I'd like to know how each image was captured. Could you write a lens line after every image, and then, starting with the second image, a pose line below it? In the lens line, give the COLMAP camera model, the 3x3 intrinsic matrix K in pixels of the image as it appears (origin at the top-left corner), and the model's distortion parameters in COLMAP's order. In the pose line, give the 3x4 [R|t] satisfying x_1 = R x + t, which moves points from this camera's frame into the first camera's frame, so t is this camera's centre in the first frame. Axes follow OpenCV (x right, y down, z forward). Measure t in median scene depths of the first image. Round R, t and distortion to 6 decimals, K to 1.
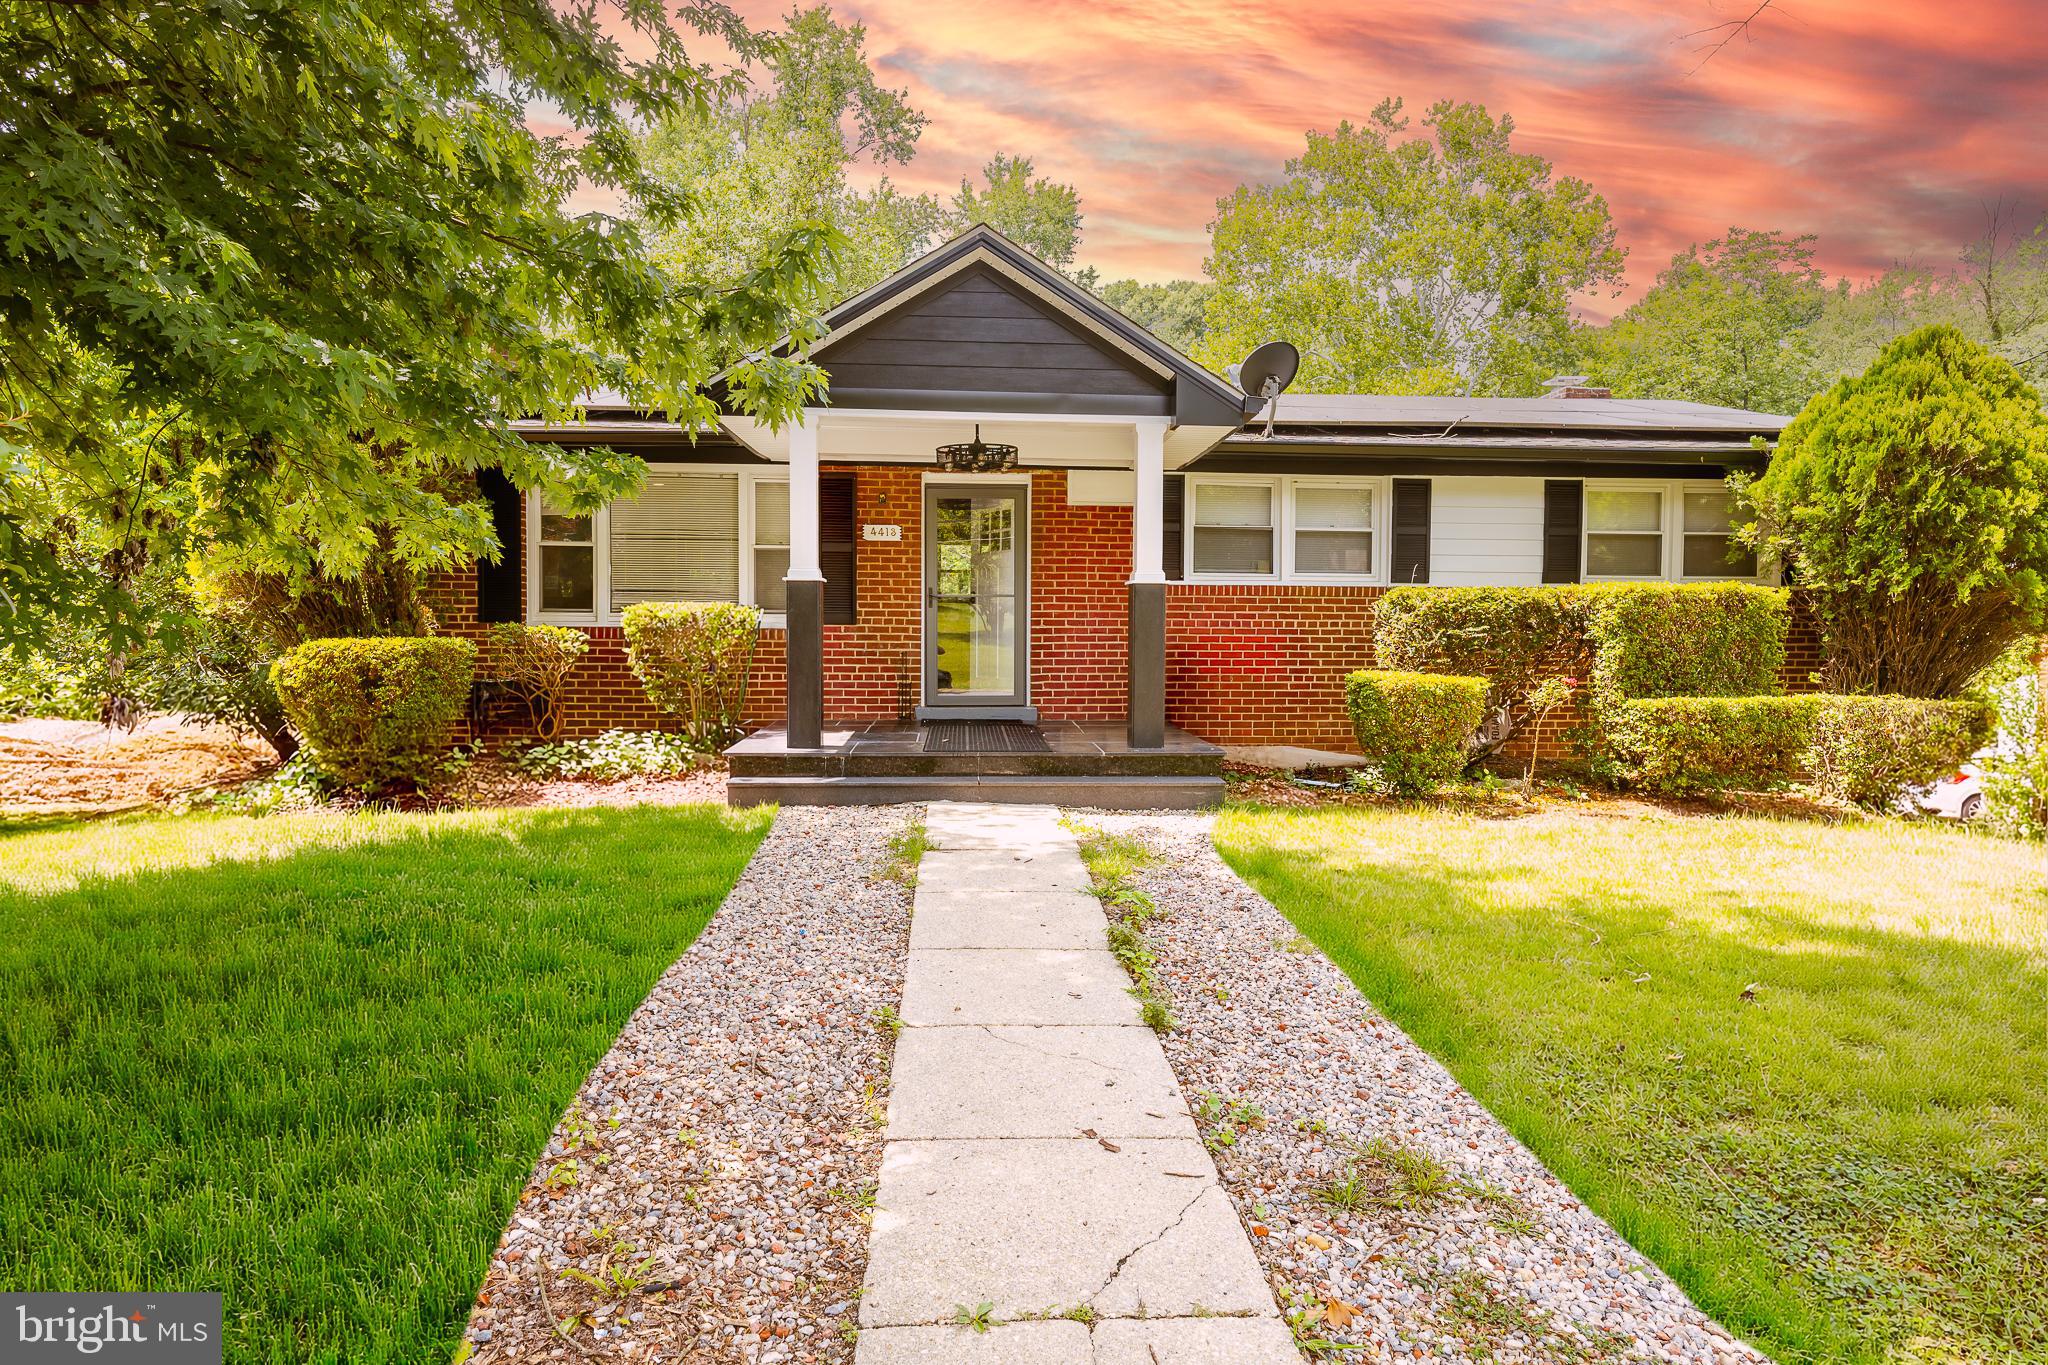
lens RADIAL K [[1208.4, 0, 1027.4], [0, 1208.4, 688.4], [0, 0, 1]] dist [0.092437, 0.004110]
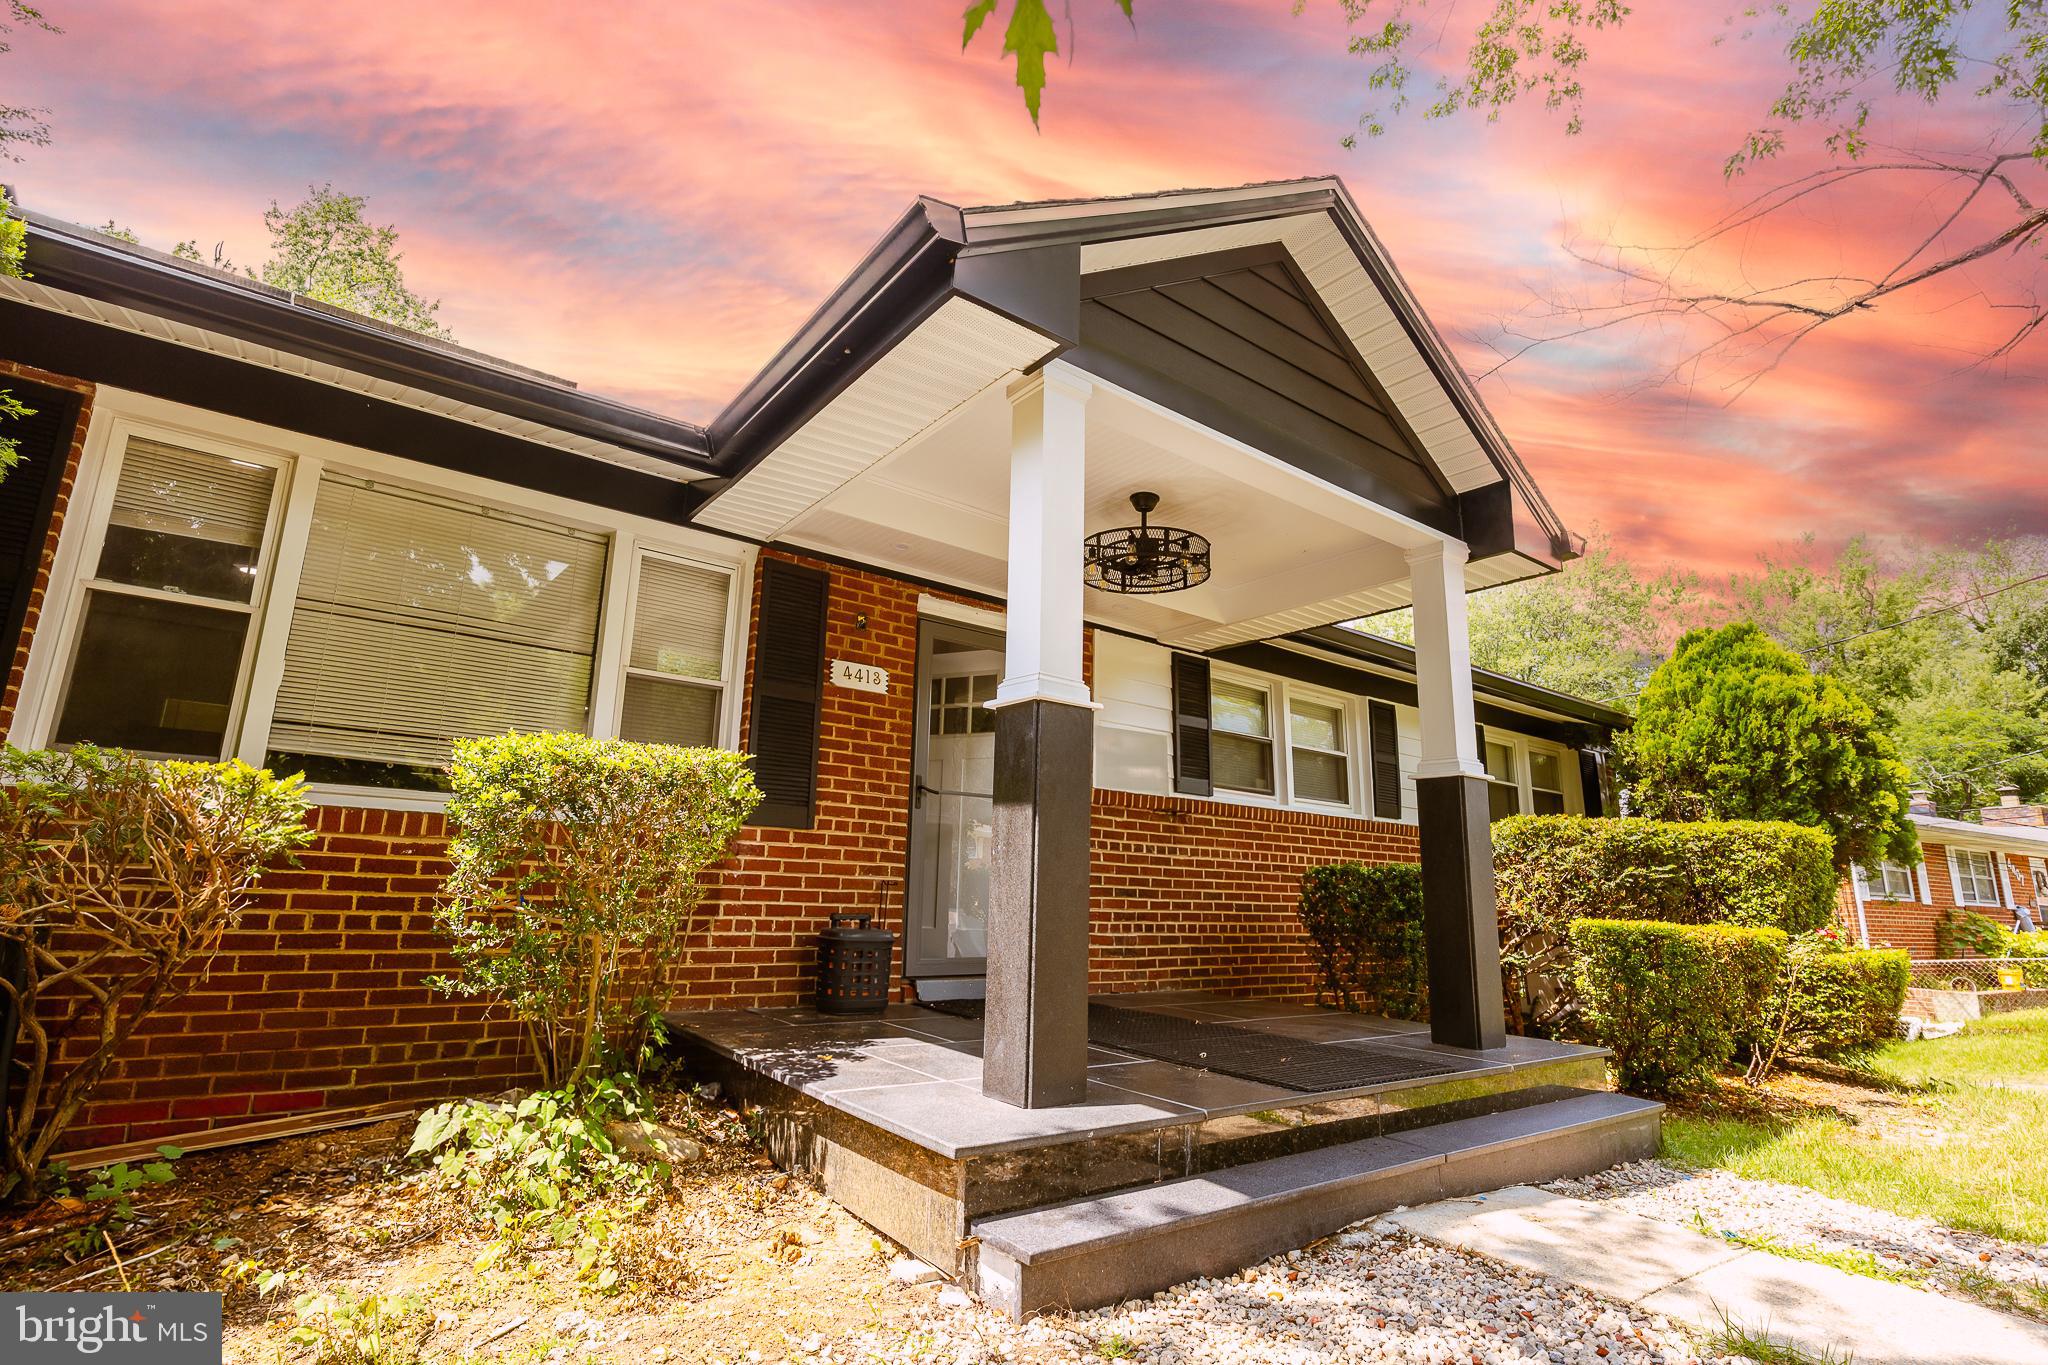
lens RADIAL K [[986.7, 0, 1043.5], [0, 986.7, 682.6], [0, 0, 1]] dist [0.005038, 0.000674]
pose [[0.829686, 0.136310, 0.541332, -0.305330], [0.003845, 0.968311, -0.249719, -0.004303], [-0.558217, 0.209270, 0.802870, 0.558523]]
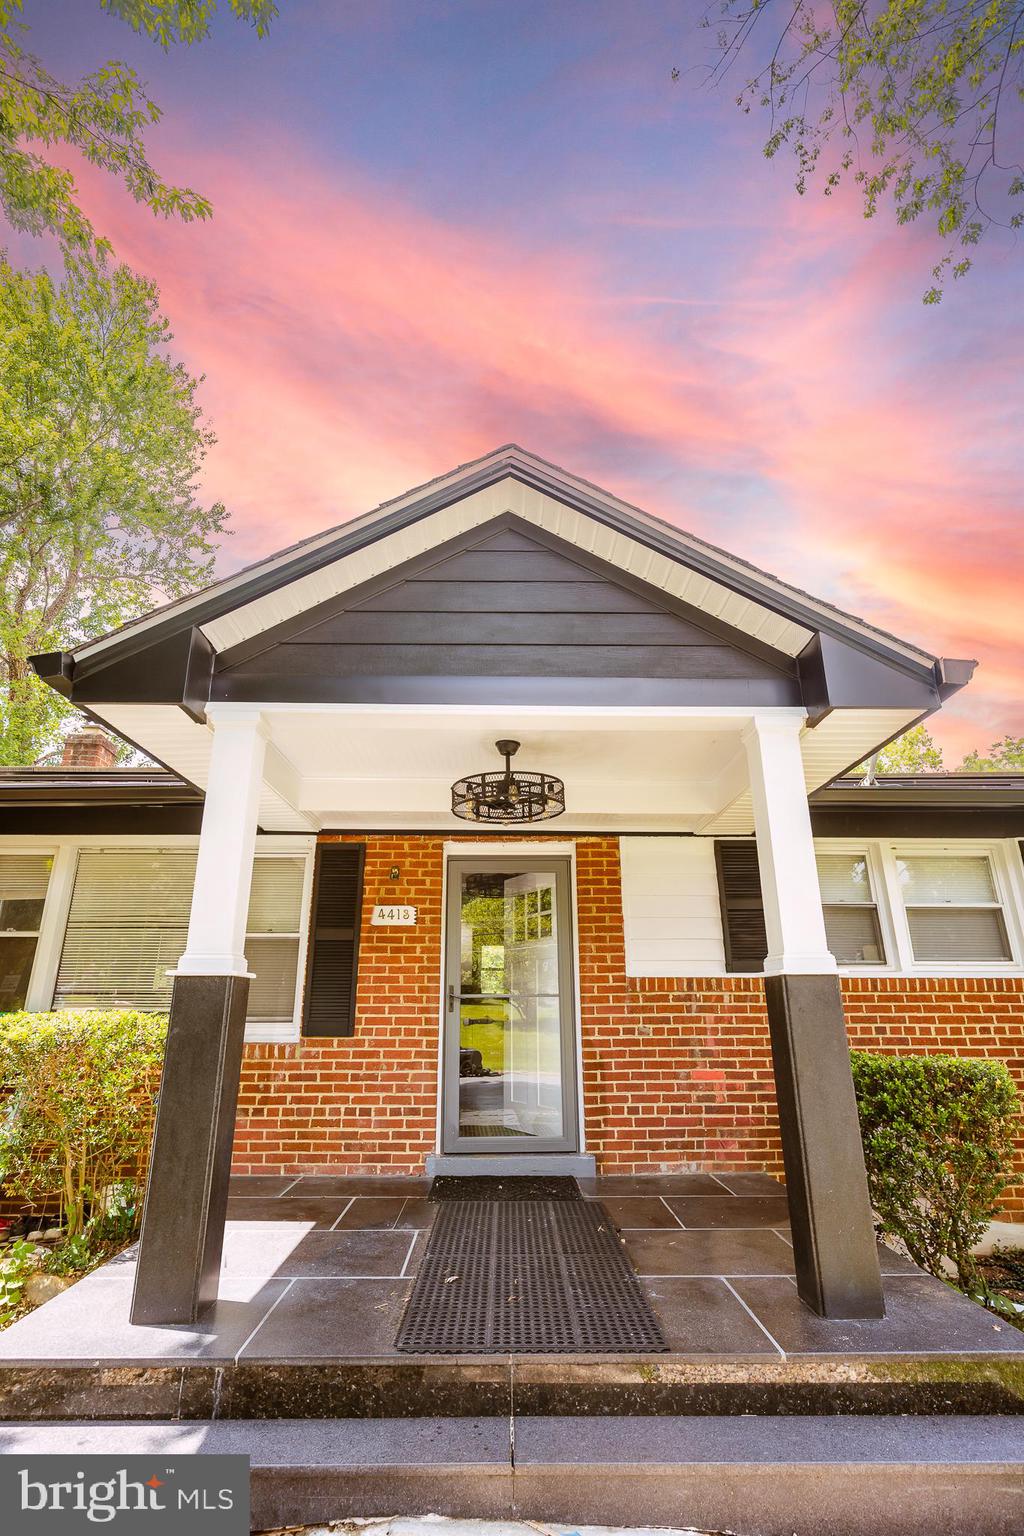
lens RADIAL K [[740.0, 0, 510.6], [0, 740.0, 777.7], [0, 0, 1]] dist [0.005038, 0.000674]
pose [[0.998770, -0.023803, -0.043488, -0.018156], [0.007215, 0.937646, -0.347516, -0.042720], [0.049048, 0.346775, 0.936665, 0.510158]]
